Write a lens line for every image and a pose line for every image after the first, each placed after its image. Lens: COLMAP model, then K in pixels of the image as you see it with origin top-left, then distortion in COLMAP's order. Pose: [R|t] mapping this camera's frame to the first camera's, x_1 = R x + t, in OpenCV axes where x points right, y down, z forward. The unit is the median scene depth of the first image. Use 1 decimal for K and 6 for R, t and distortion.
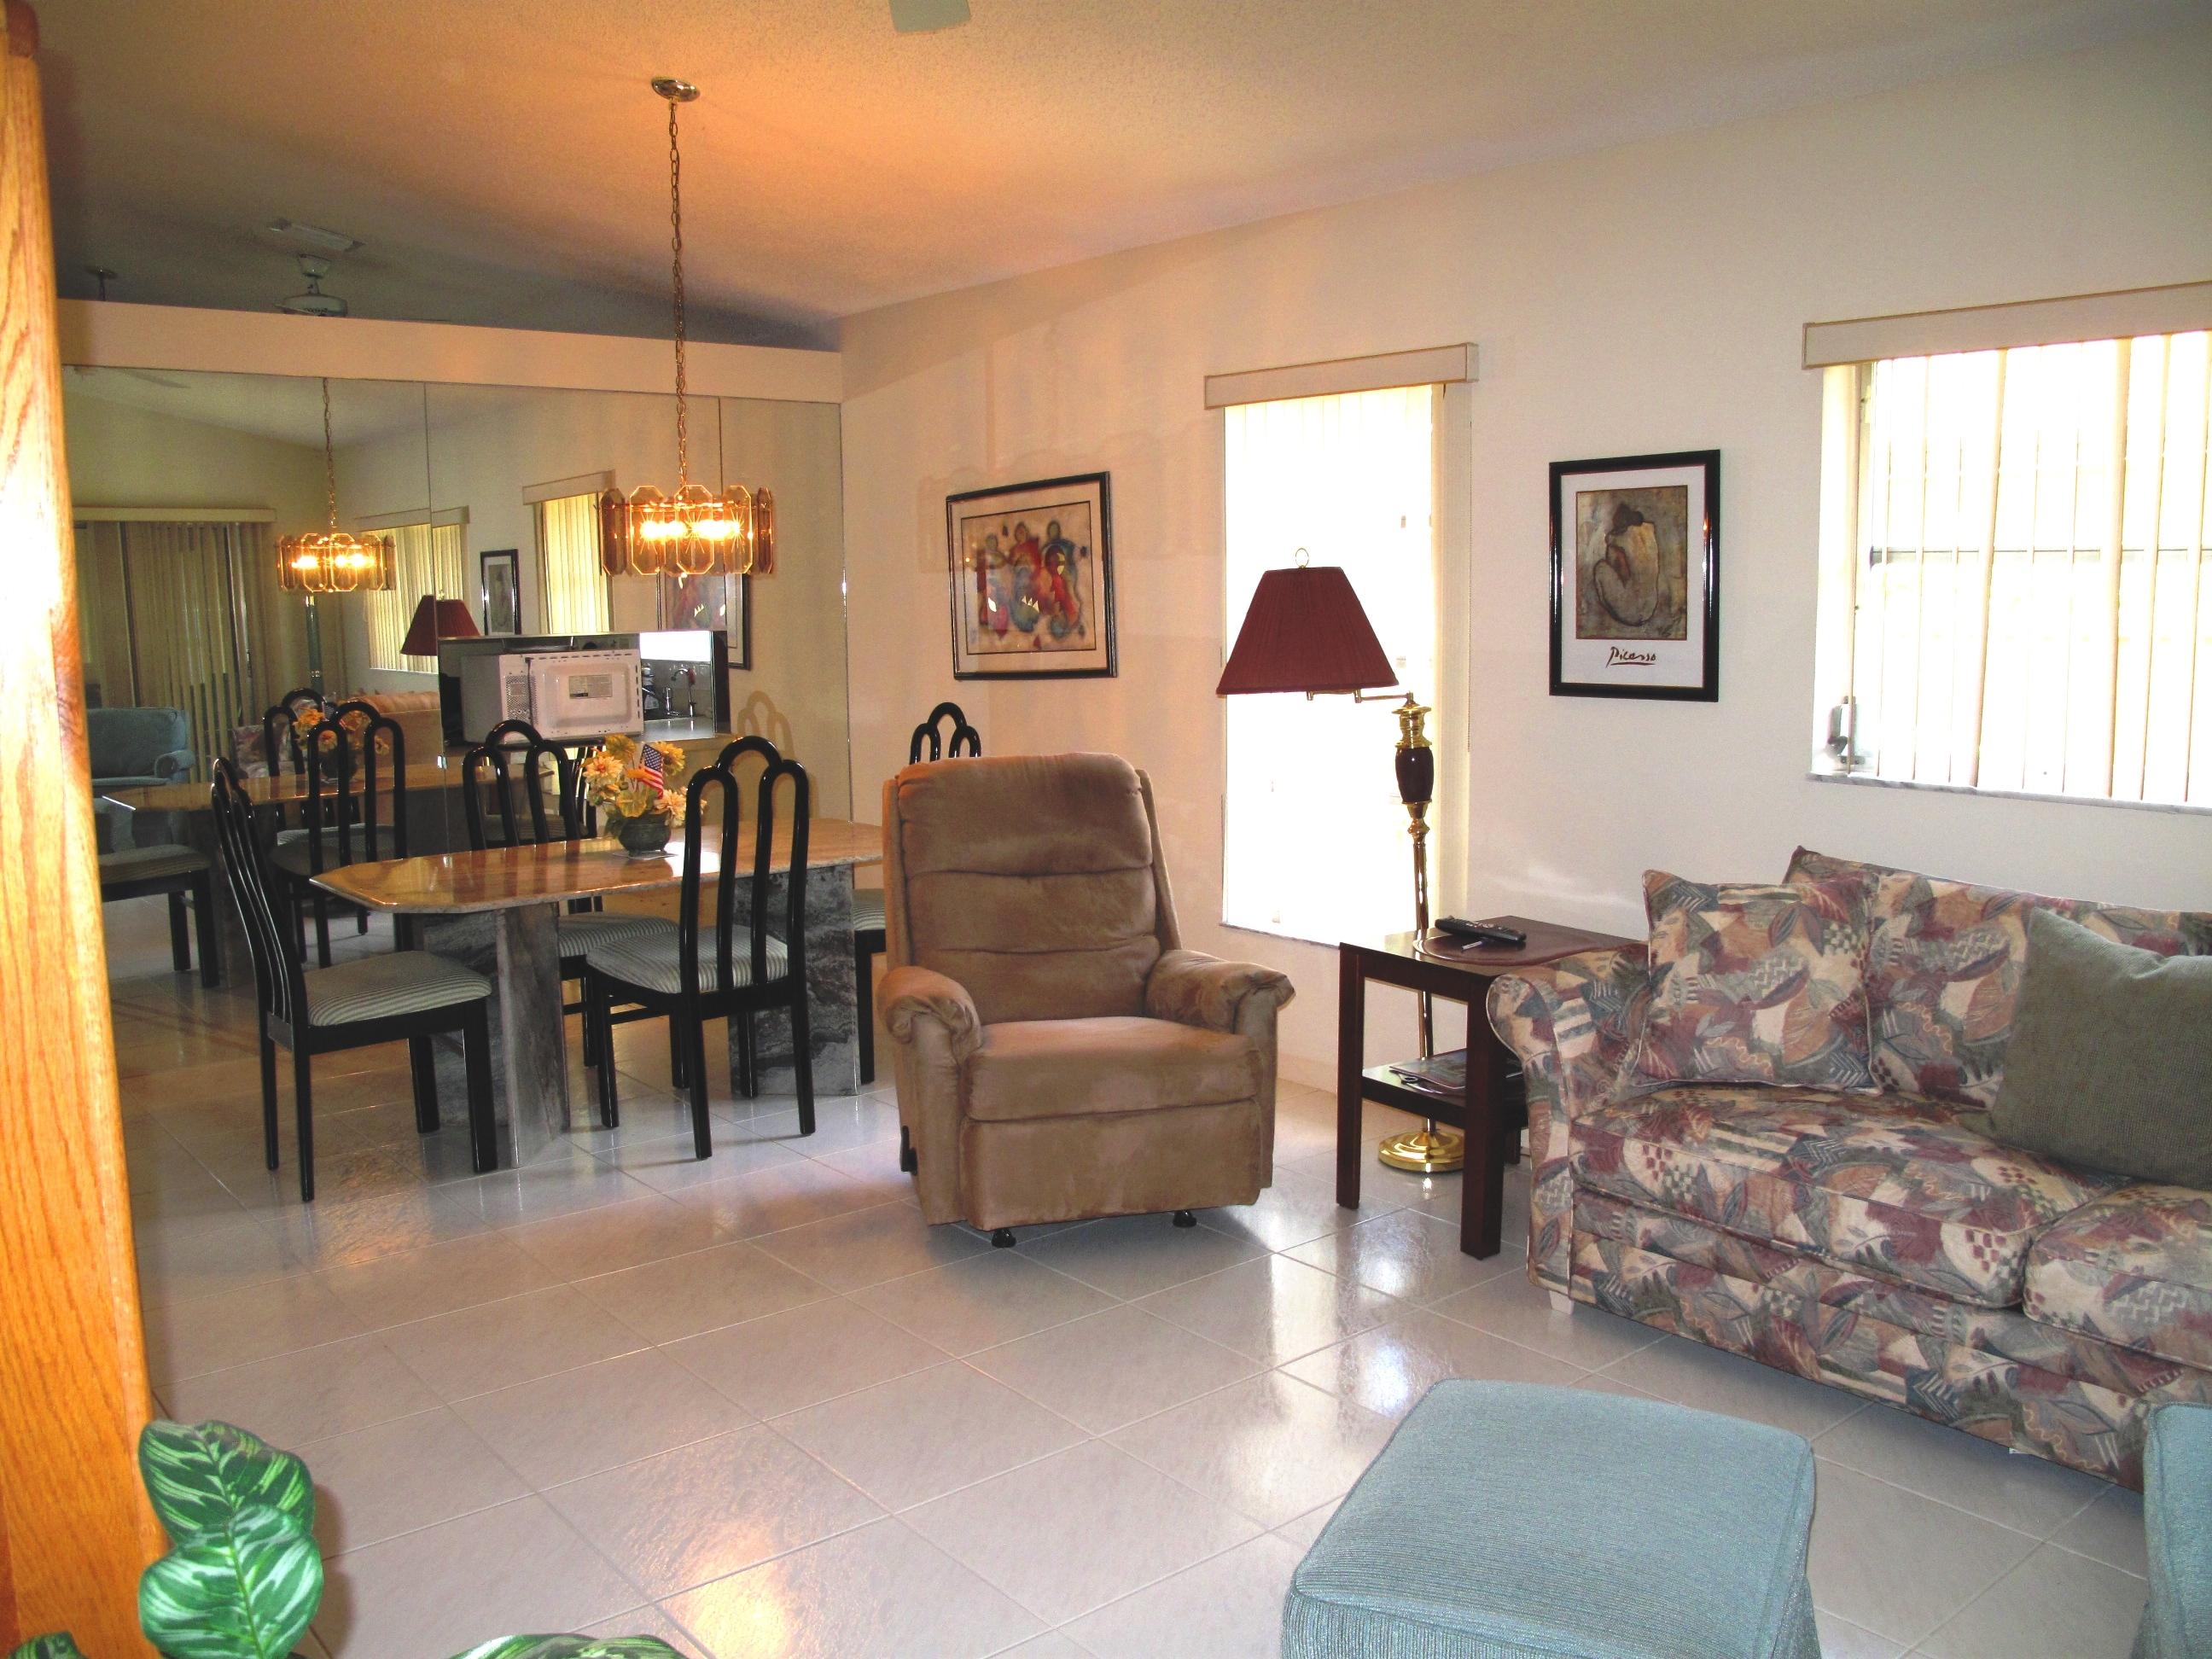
lens RADIAL K [[1859.8, 0, 1102.2], [0, 1859.8, 841.1], [0, 0, 1]] dist [-0.145583, 0.104142]
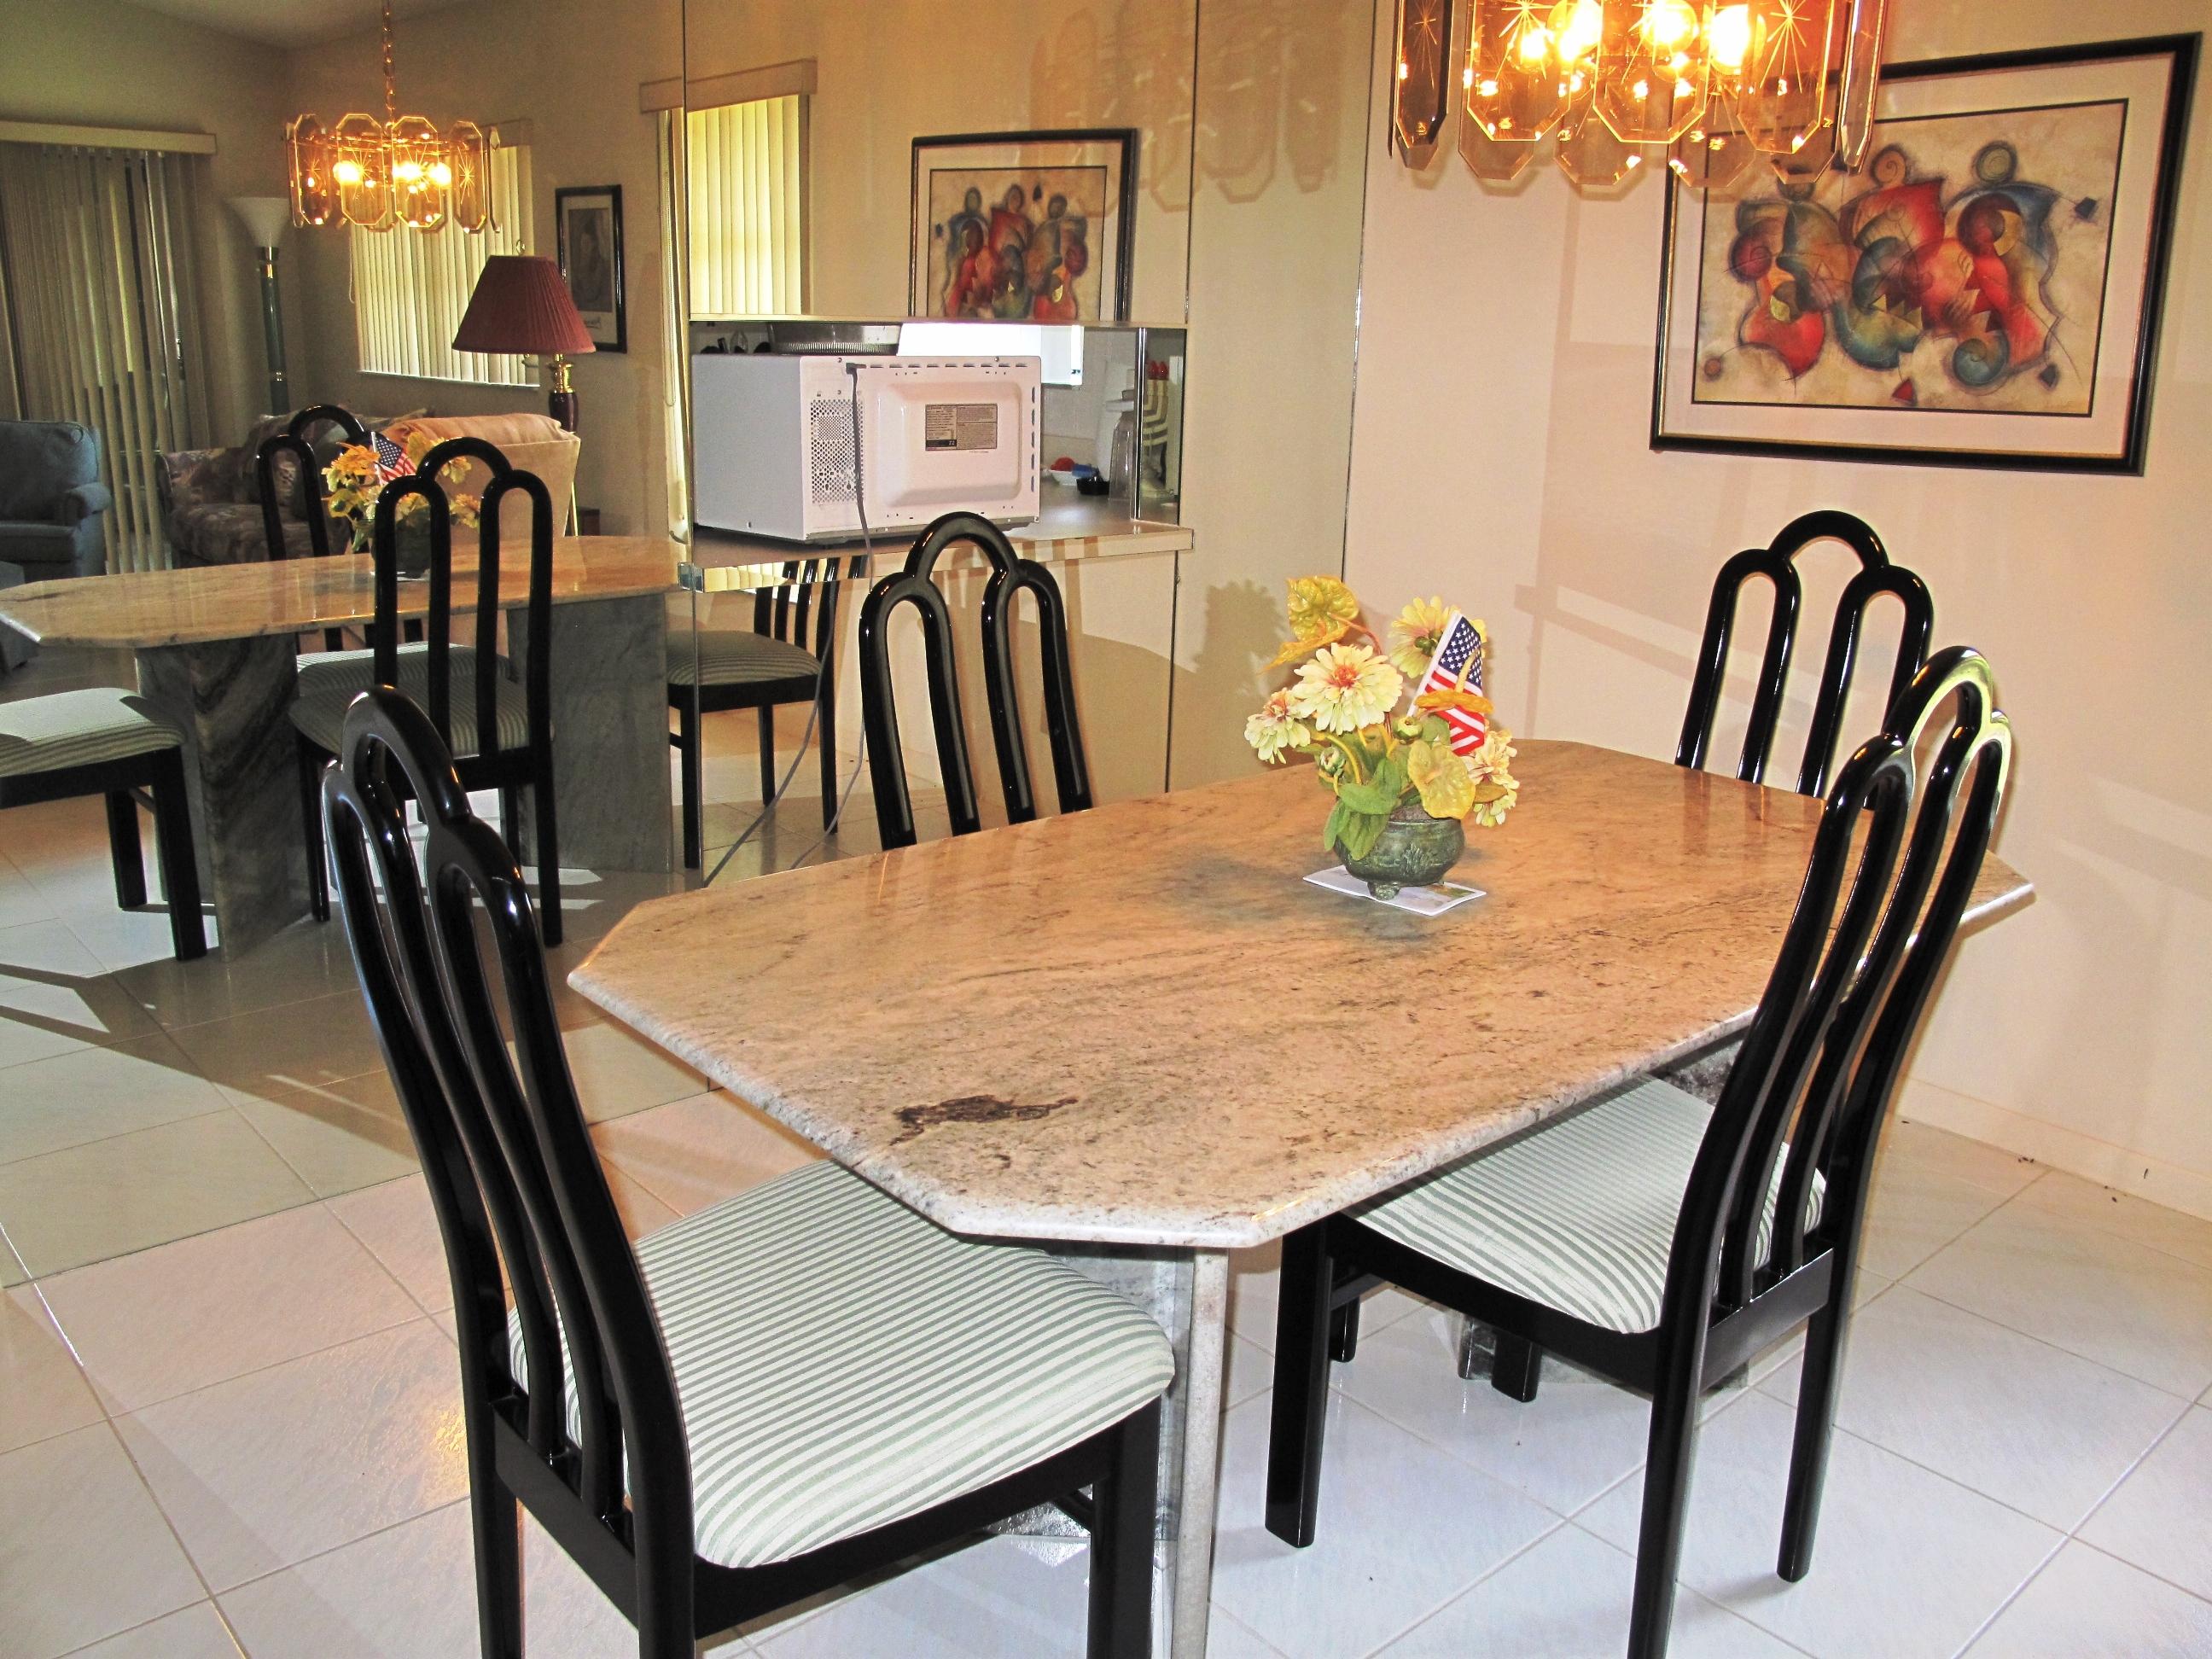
lens RADIAL K [[1859.8, 0, 1086.7], [0, 1859.8, 843.1], [0, 0, 1]] dist [-0.145583, 0.104142]
pose [[0.998447, 0.032010, 0.045599, -0.284478], [-0.038237, 0.988986, 0.142984, -0.048306], [-0.040520, -0.144505, 0.988674, 0.521870]]
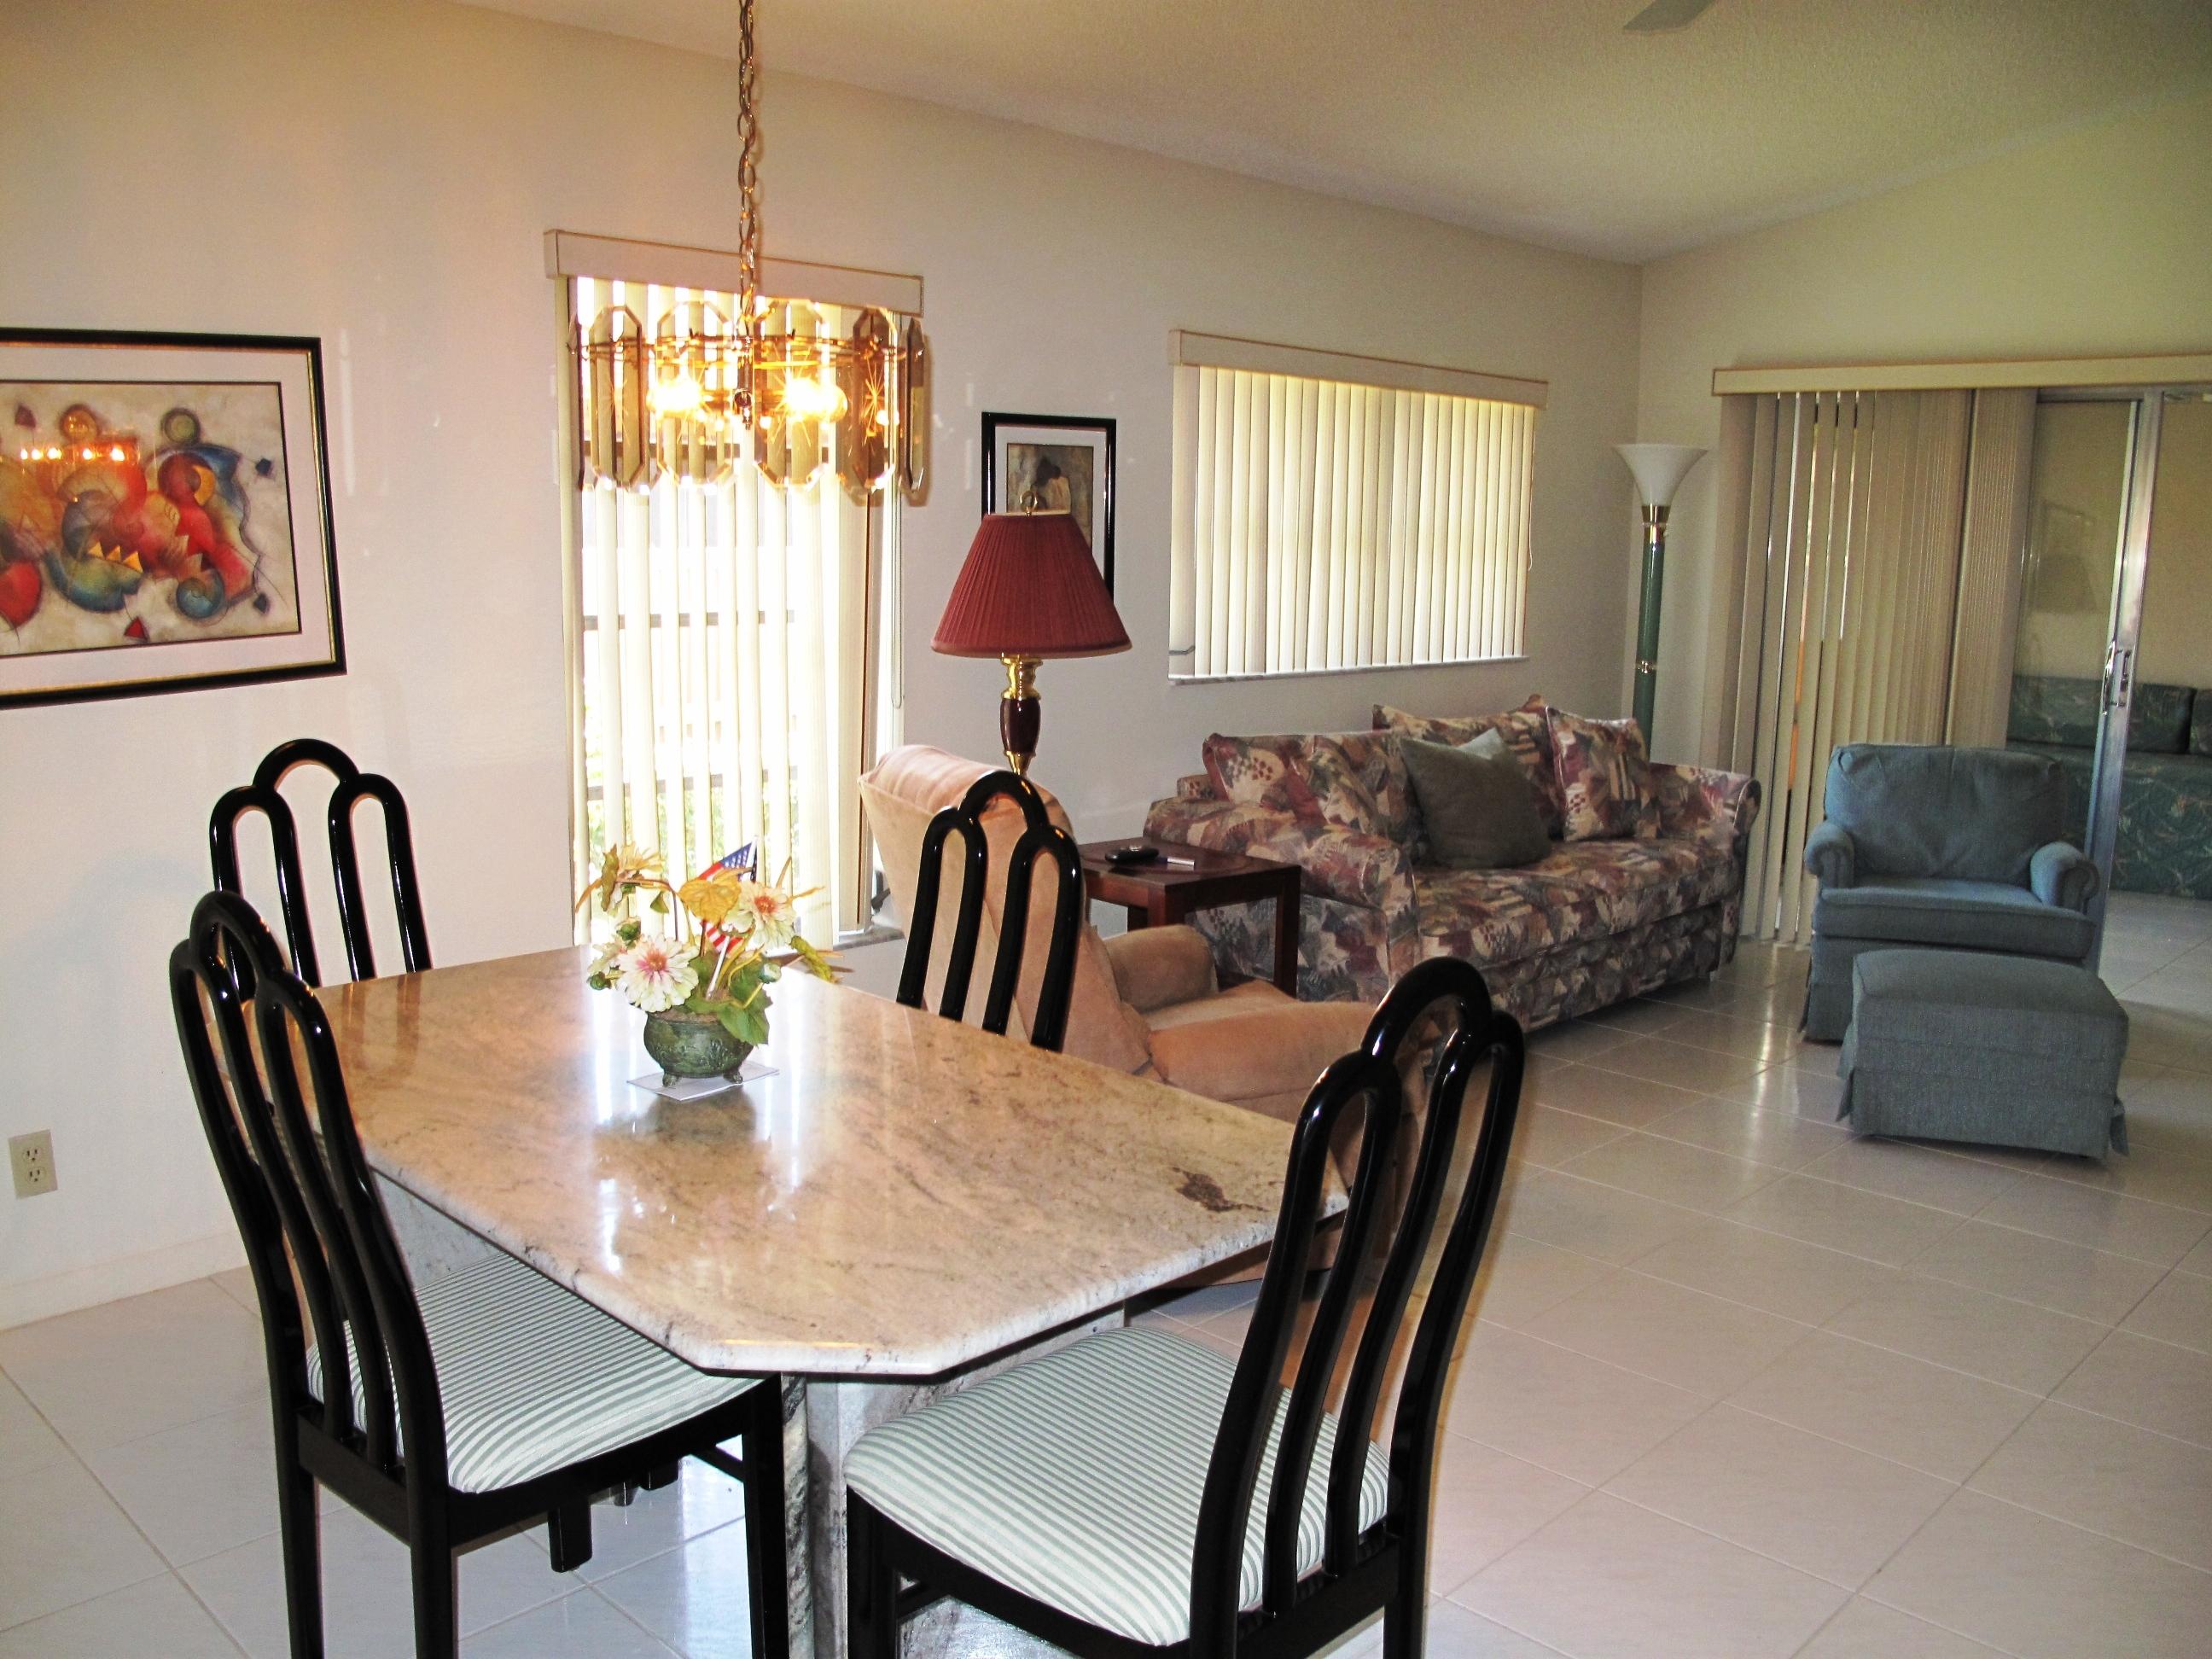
lens RADIAL K [[1859.8, 0, 1085.6], [0, 1859.8, 849.7], [0, 0, 1]] dist [-0.145583, 0.104142]
pose [[-0.104949, -0.158311, 0.981796, -0.613767], [0.124337, 0.977412, 0.170895, -0.102196], [-0.986674, 0.140009, -0.082894, 0.800114]]
